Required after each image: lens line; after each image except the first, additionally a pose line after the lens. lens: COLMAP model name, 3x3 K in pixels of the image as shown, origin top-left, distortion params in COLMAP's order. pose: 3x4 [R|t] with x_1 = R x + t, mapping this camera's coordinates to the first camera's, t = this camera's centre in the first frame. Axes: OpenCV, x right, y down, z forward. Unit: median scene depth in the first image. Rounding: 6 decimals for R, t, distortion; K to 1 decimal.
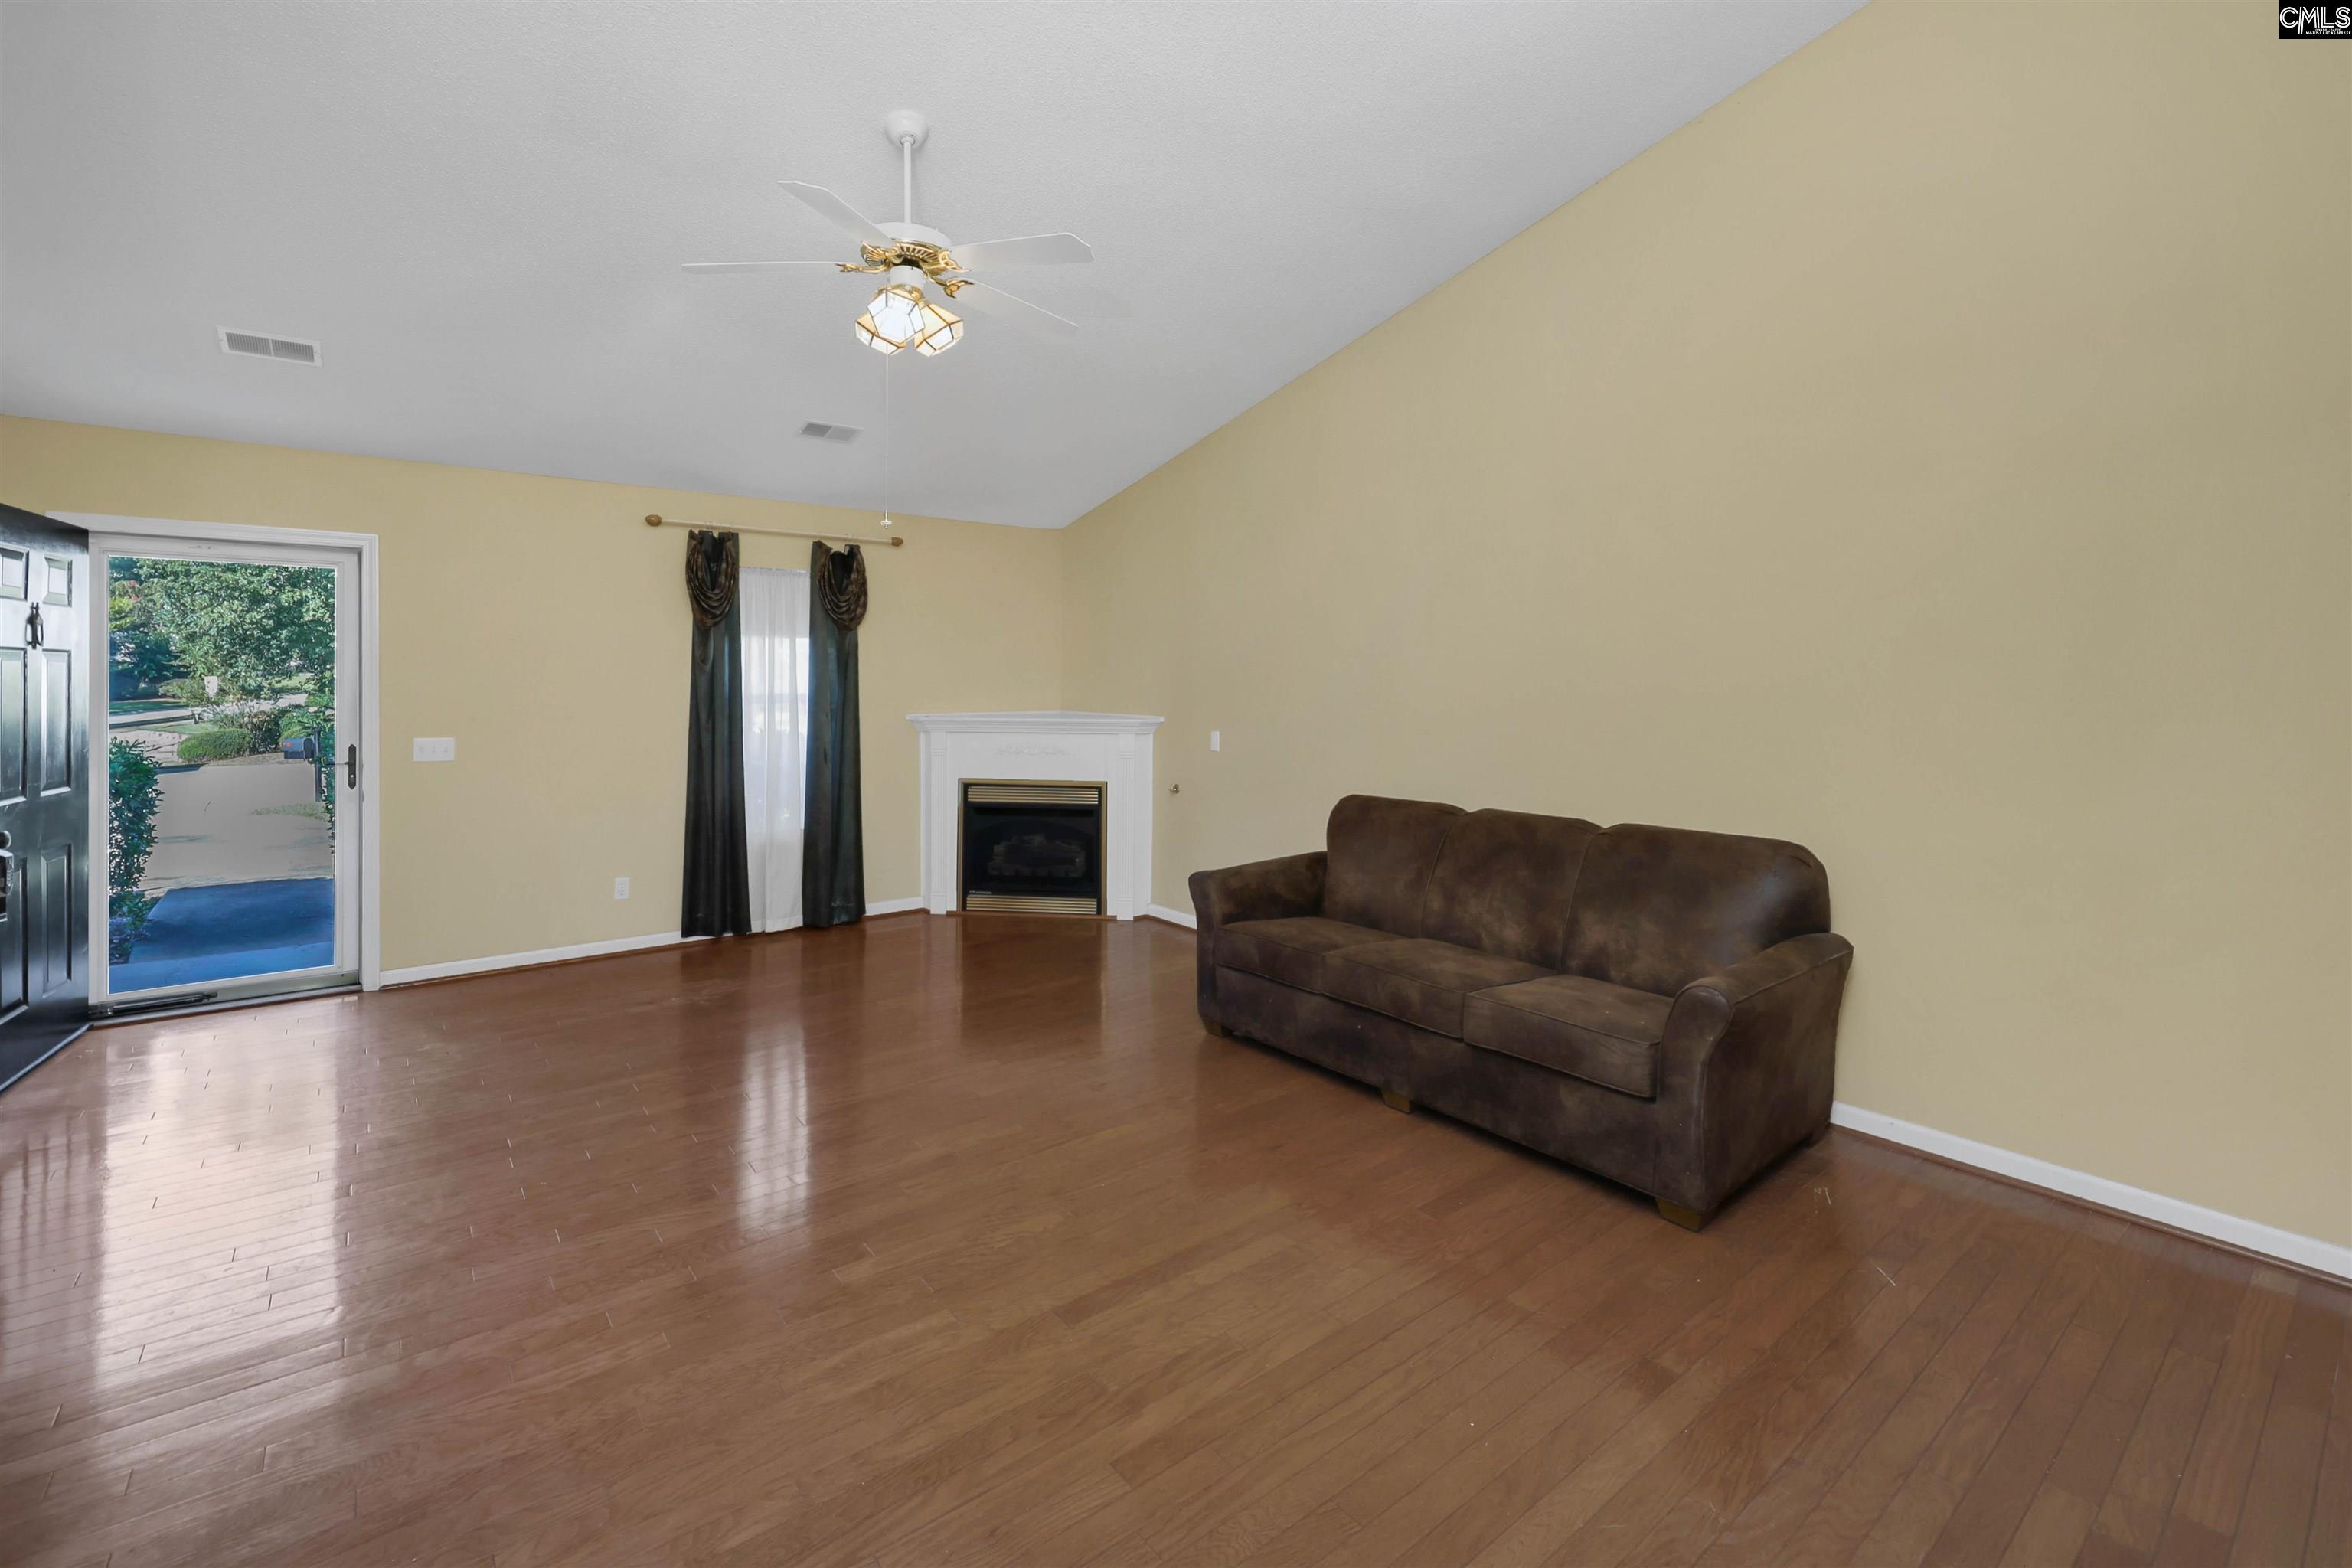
lens RADIAL K [[1000.2, 0, 1180.9], [0, 1000.2, 689.4], [0, 0, 1]] dist [-0.016582, 0.001933]
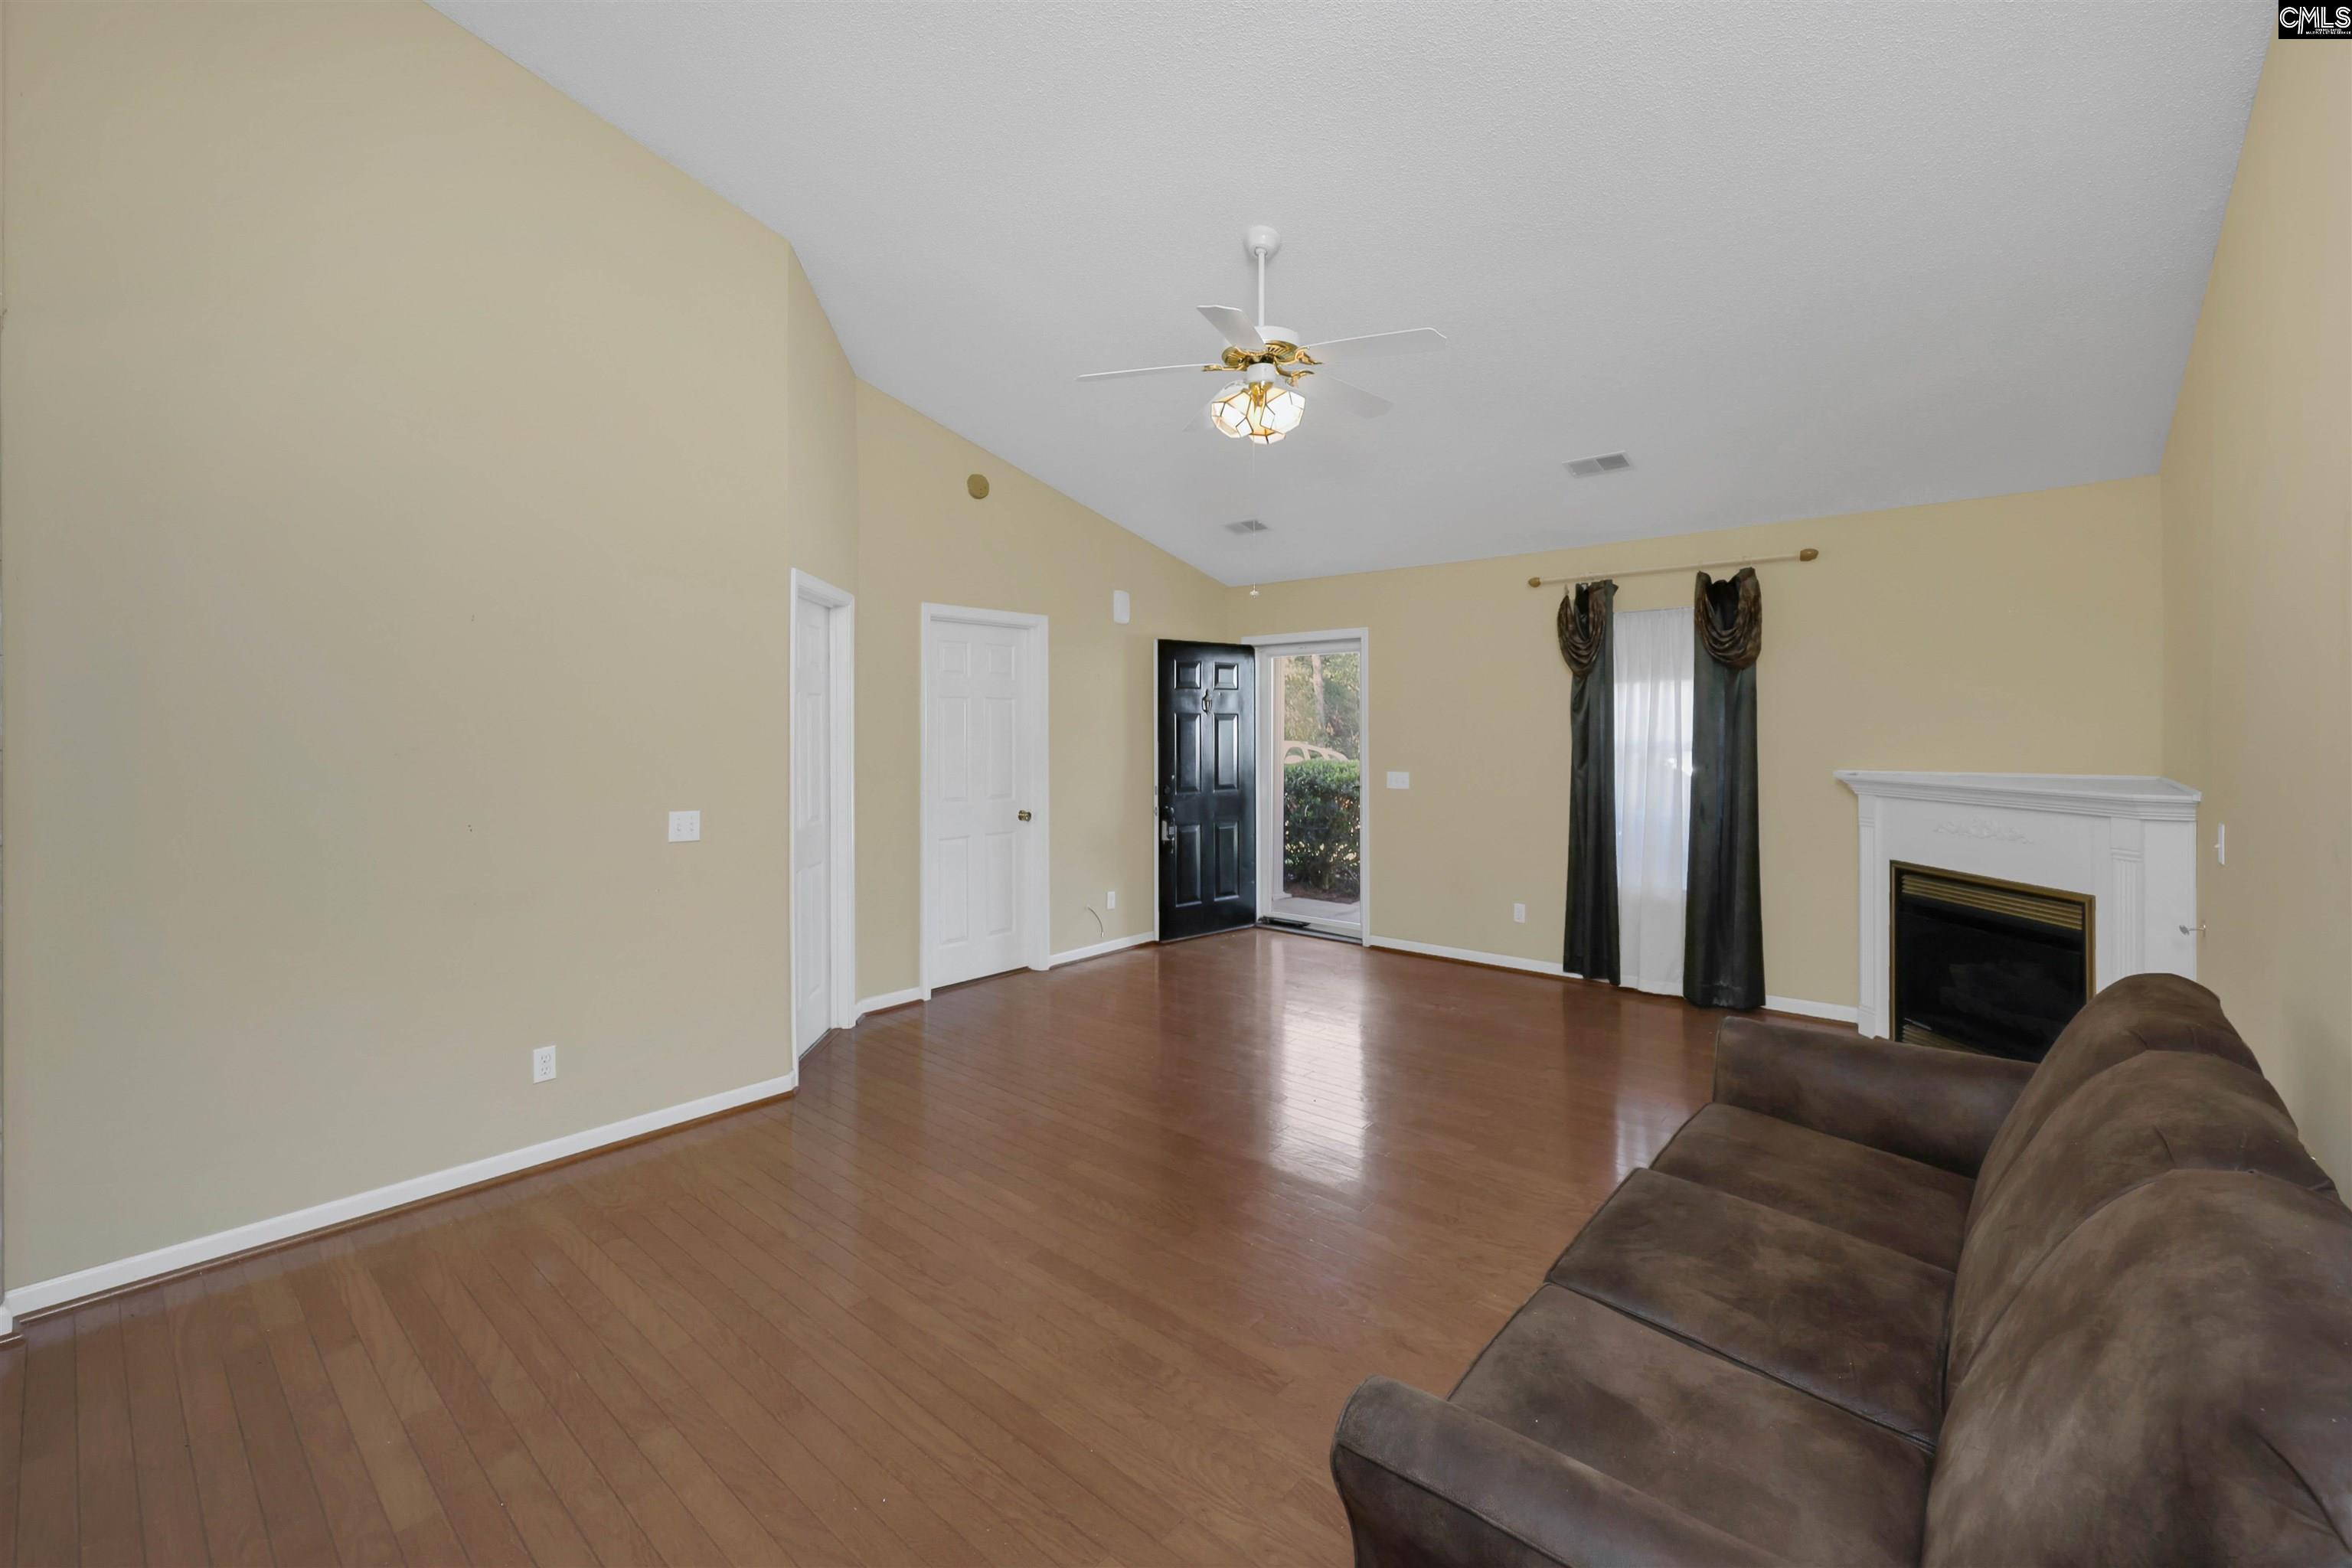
lens RADIAL K [[1000.2, 0, 1160.9], [0, 1000.2, 734.6], [0, 0, 1]] dist [-0.016582, 0.001933]
pose [[0.160818, 0.003071, -0.986979, 0.452479], [-0.002338, 0.999994, 0.002731, -0.004201], [0.986981, 0.001868, 0.160824, 0.388567]]
